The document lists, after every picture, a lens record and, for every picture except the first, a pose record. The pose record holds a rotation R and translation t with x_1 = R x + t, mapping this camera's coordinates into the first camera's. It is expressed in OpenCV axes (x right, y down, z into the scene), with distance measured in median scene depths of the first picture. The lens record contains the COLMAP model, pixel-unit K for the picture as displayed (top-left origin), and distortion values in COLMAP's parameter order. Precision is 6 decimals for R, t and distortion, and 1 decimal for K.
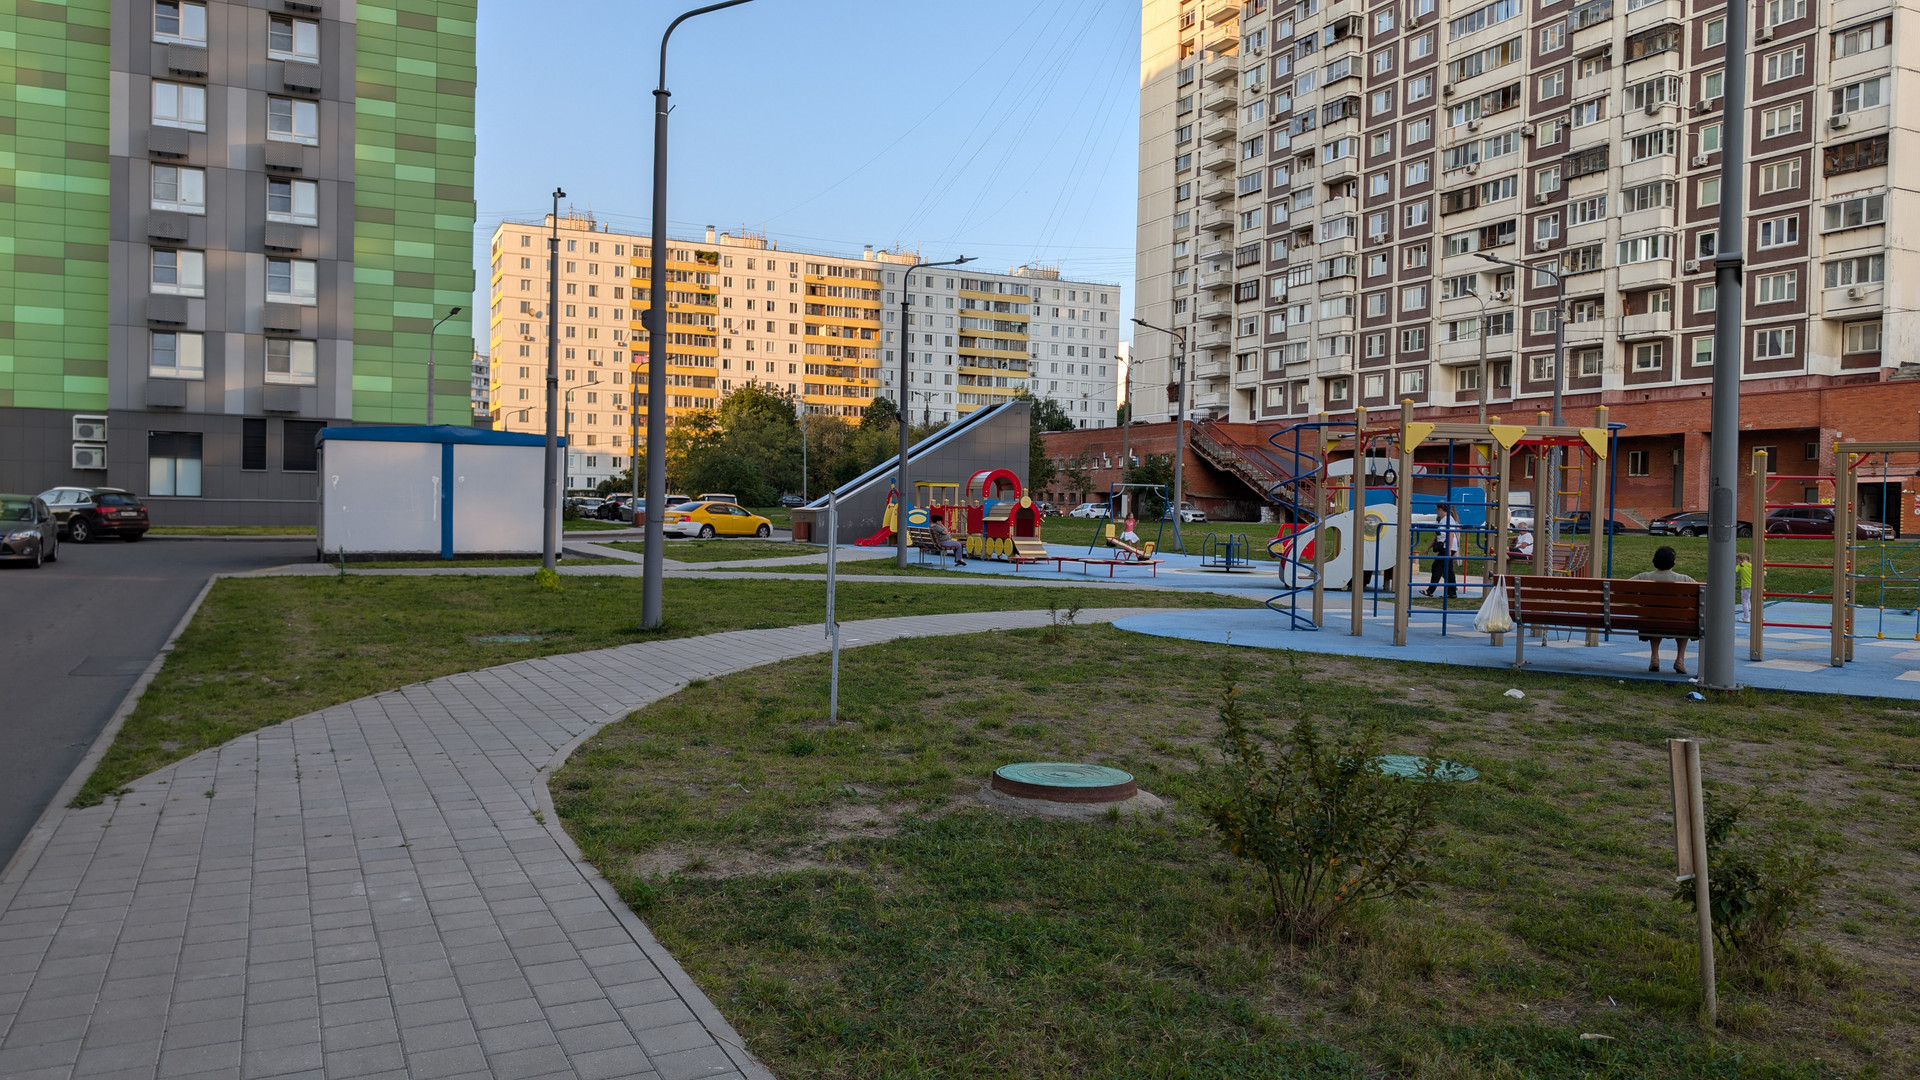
lens RADIAL K [[1388.1, 0, 957.9], [0, 1388.1, 532.5], [0, 0, 1]] dist [0.041639, -0.041854]
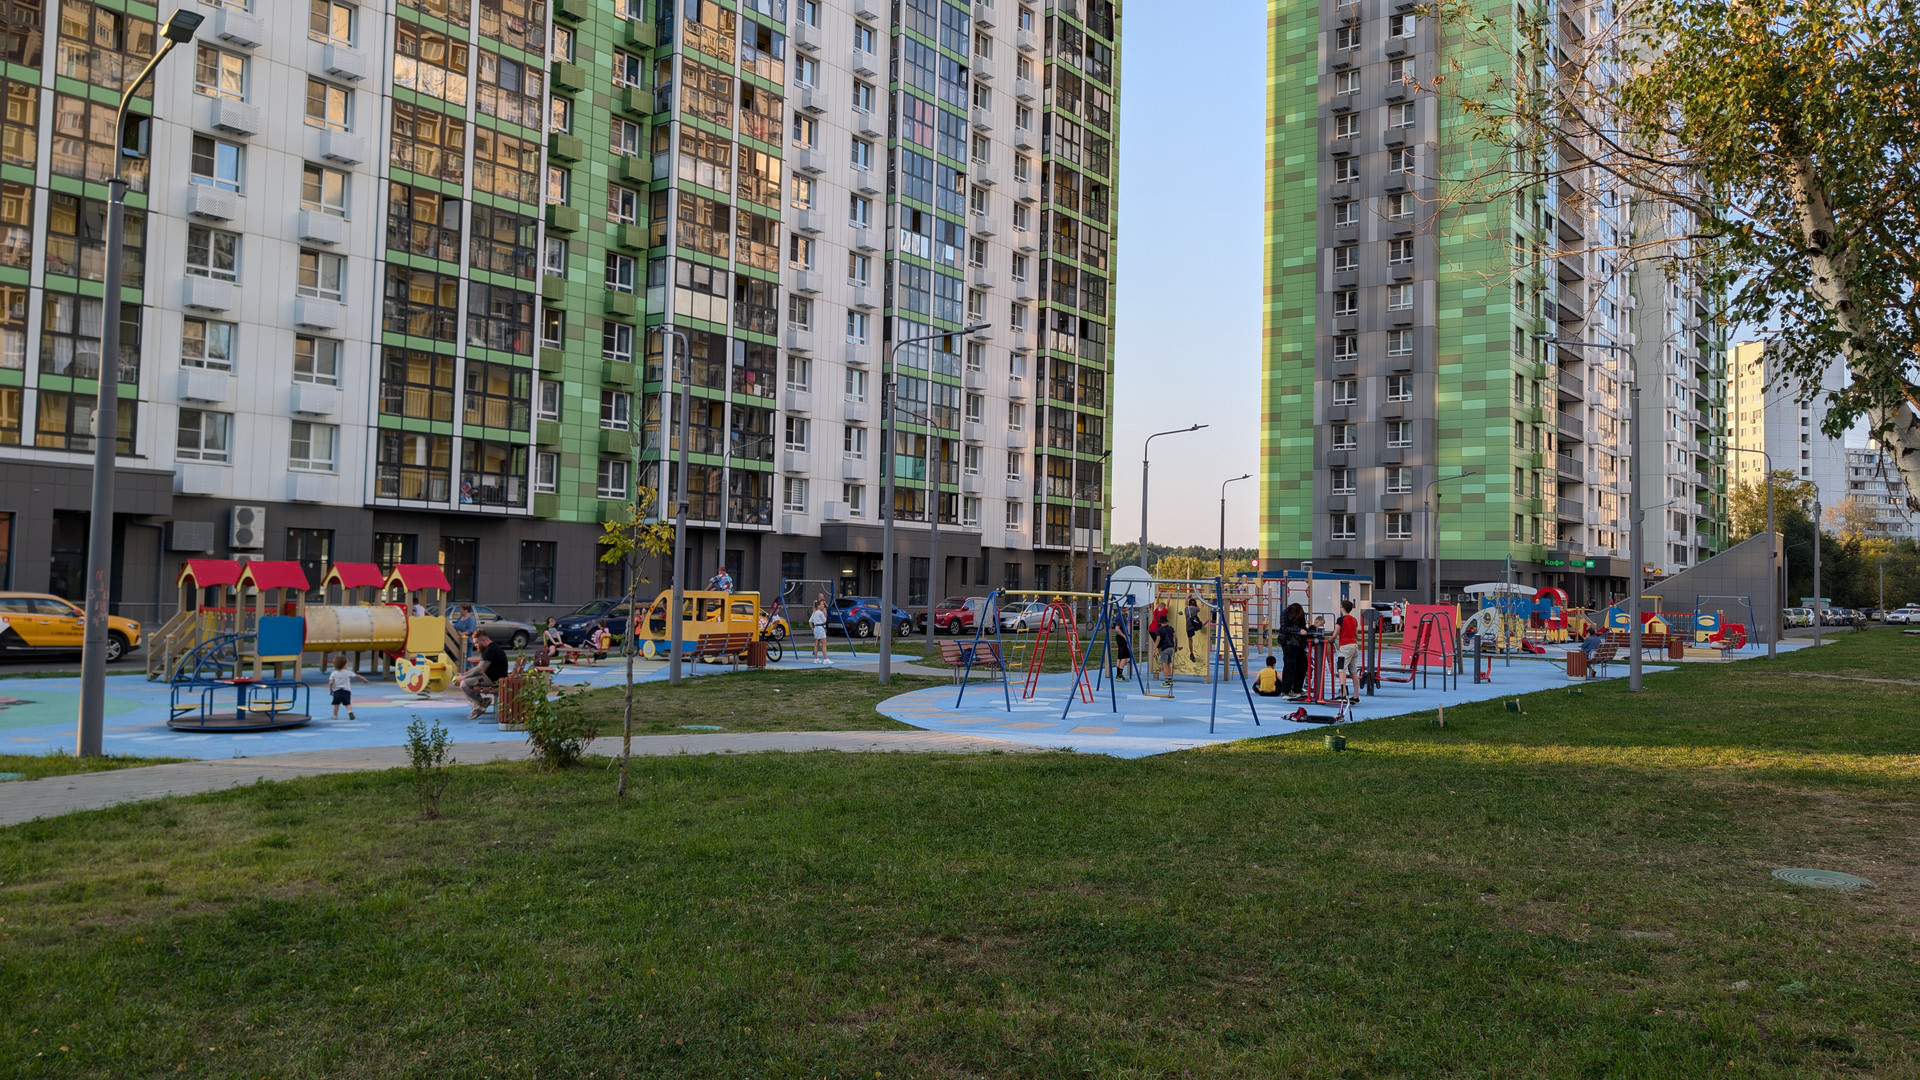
lens RADIAL K [[1388.1, 0, 978.2], [0, 1388.1, 523.0], [0, 0, 1]] dist [0.041639, -0.041854]
pose [[0.433111, -0.049153, -0.899999, 0.472920], [-0.028479, 0.997267, -0.068170, 0.003230], [0.900890, 0.055156, 0.430528, -0.117078]]
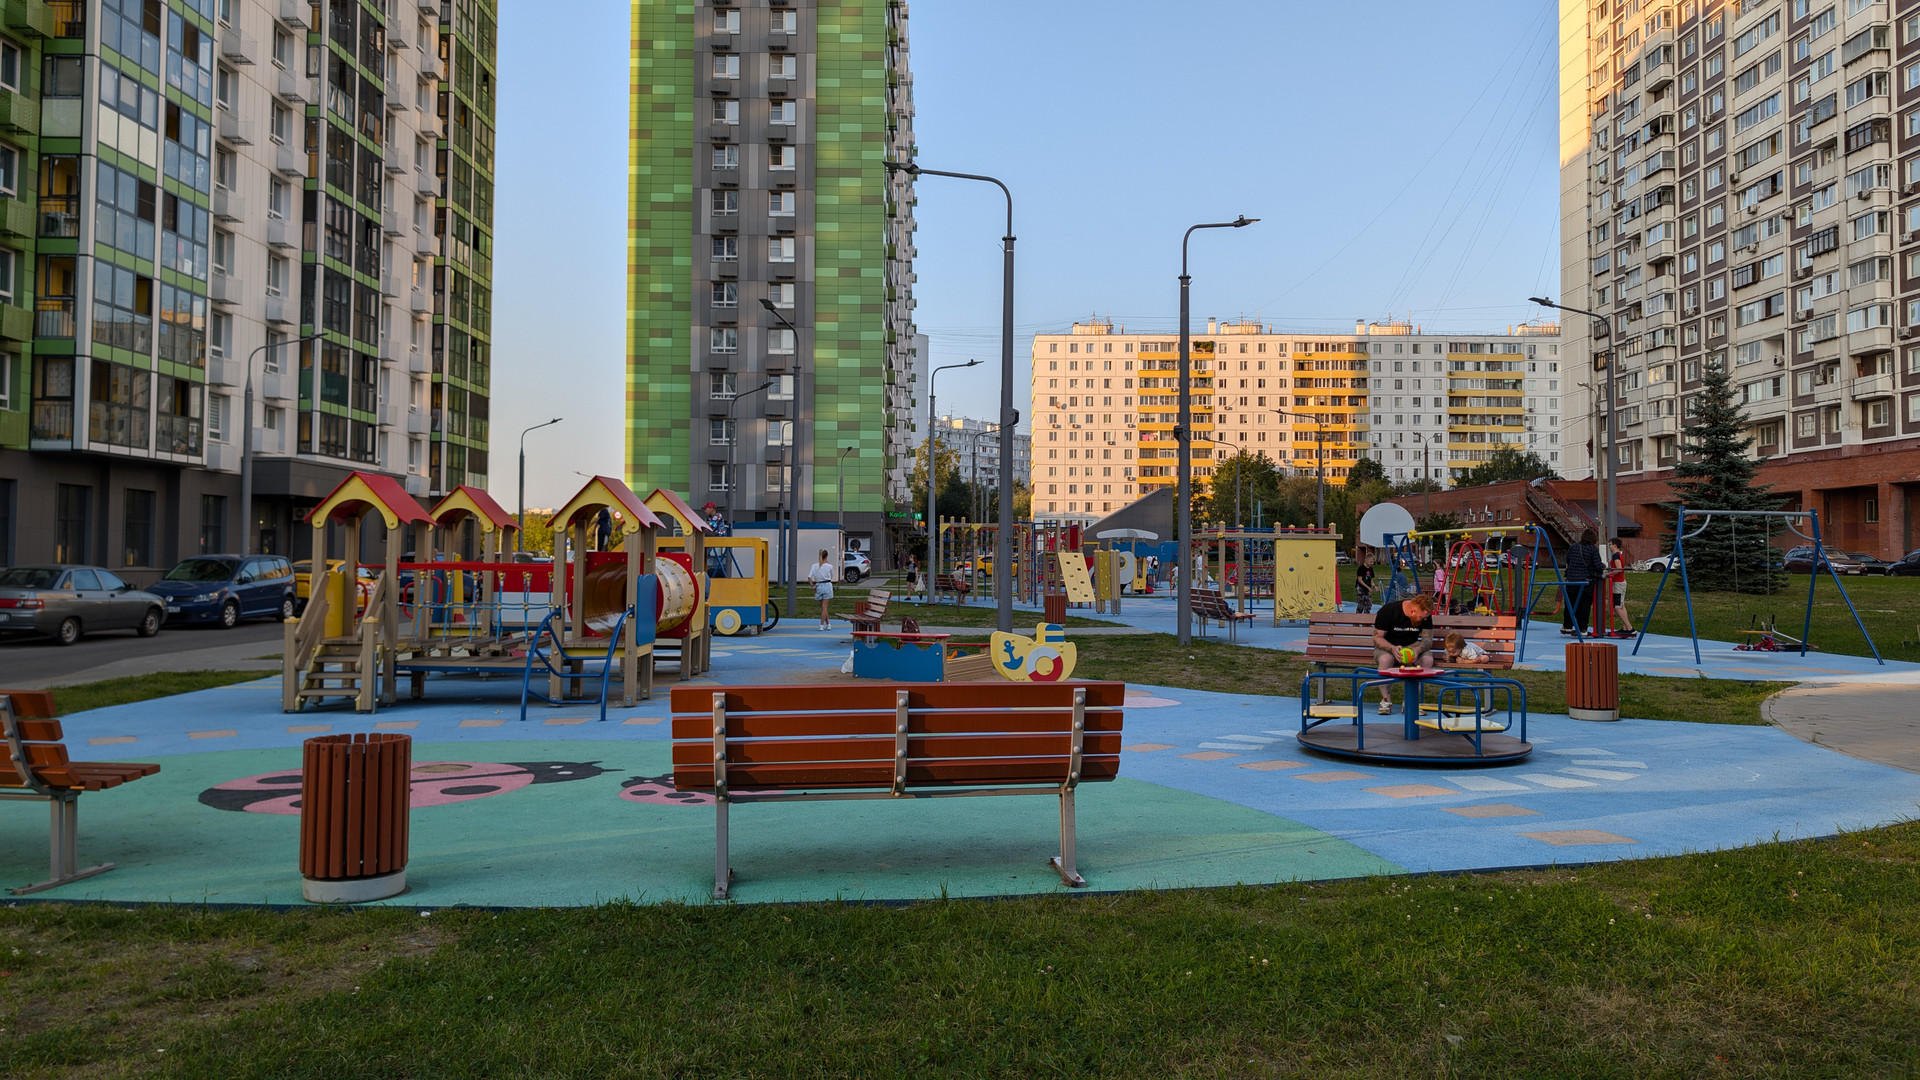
lens RADIAL K [[1388.1, 0, 954.9], [0, 1388.1, 508.7], [0, 0, 1]] dist [0.041639, -0.041854]
pose [[0.901301, -0.028341, -0.432265, 0.257706], [0.003463, 0.998297, -0.058233, 0.009129], [0.433179, 0.050988, 0.899864, -0.253012]]
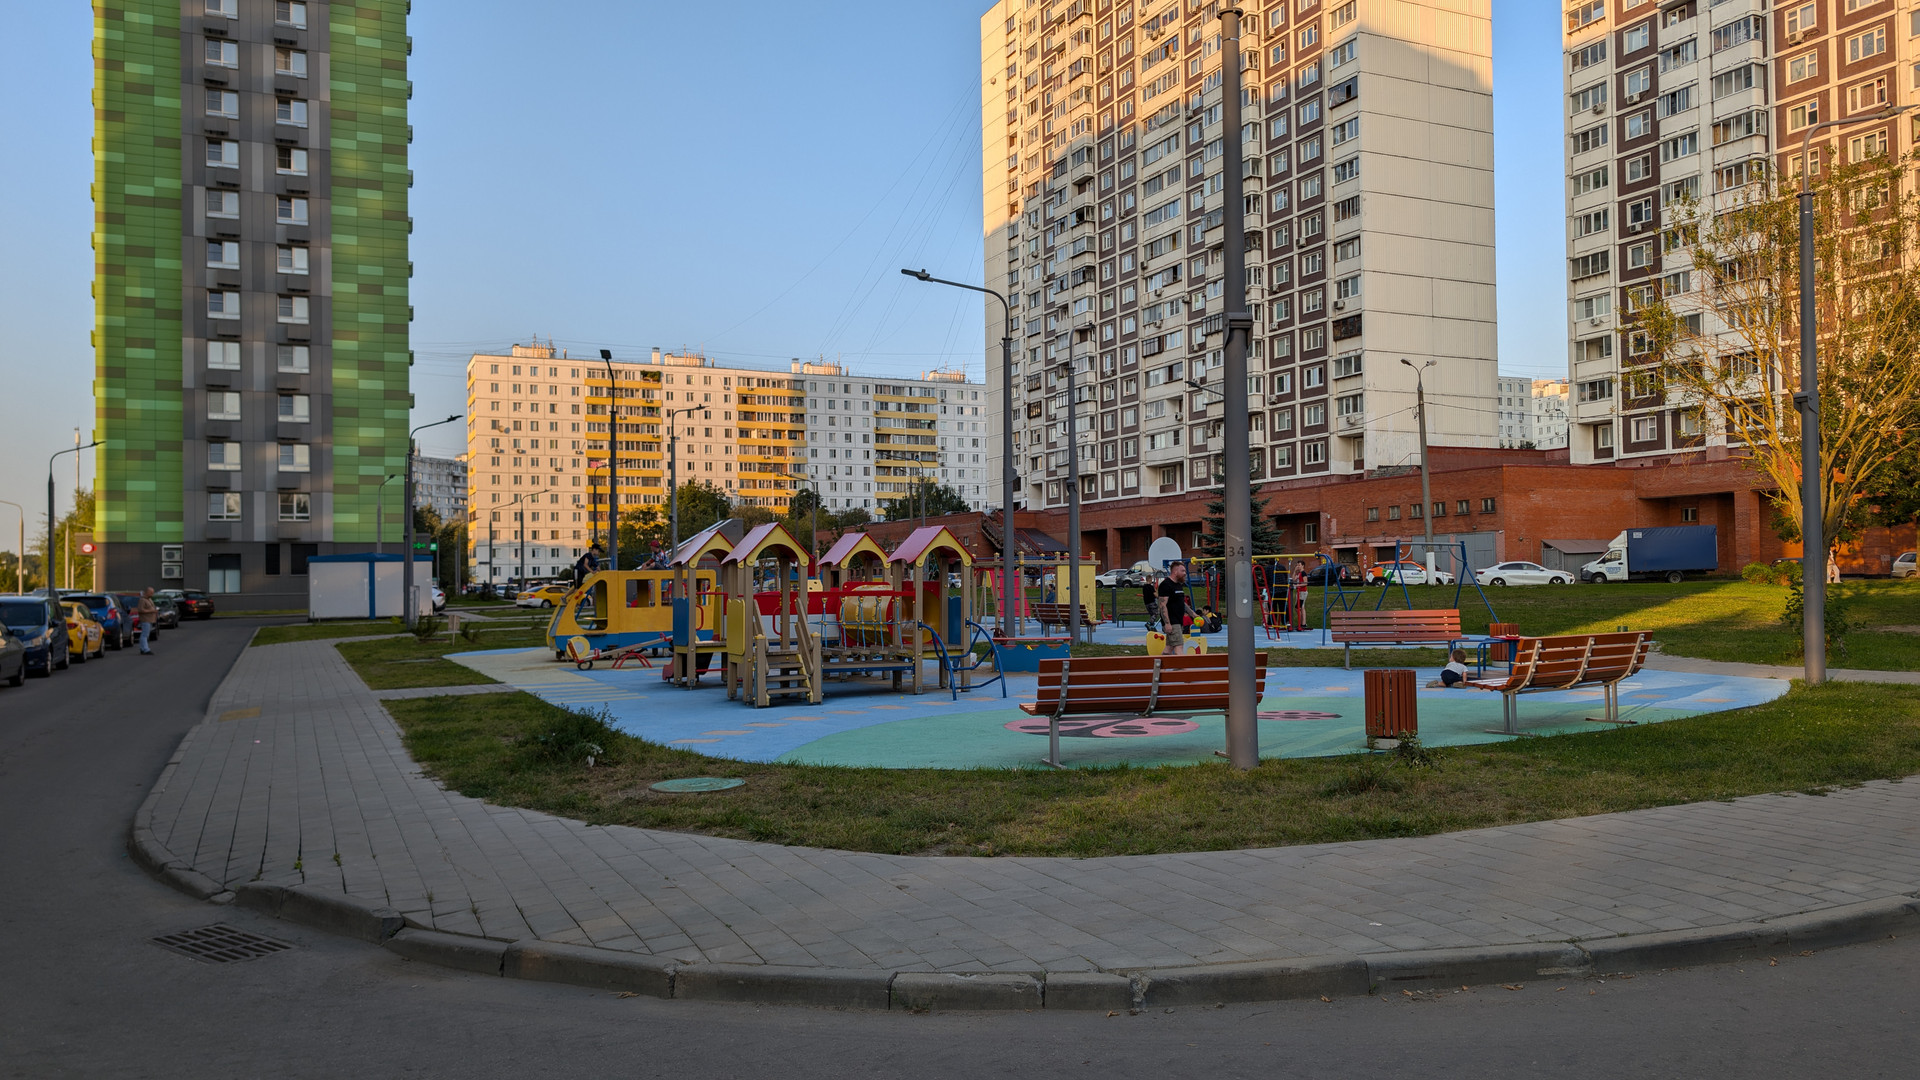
lens RADIAL K [[1388.1, 0, 965.1], [0, 1388.1, 559.9], [0, 0, 1]] dist [0.041639, -0.041854]
pose [[0.999480, -0.032044, -0.003641, 0.166868], [0.031909, 0.998960, -0.032561, 0.008731], [0.004680, 0.032428, 0.999463, -0.336987]]
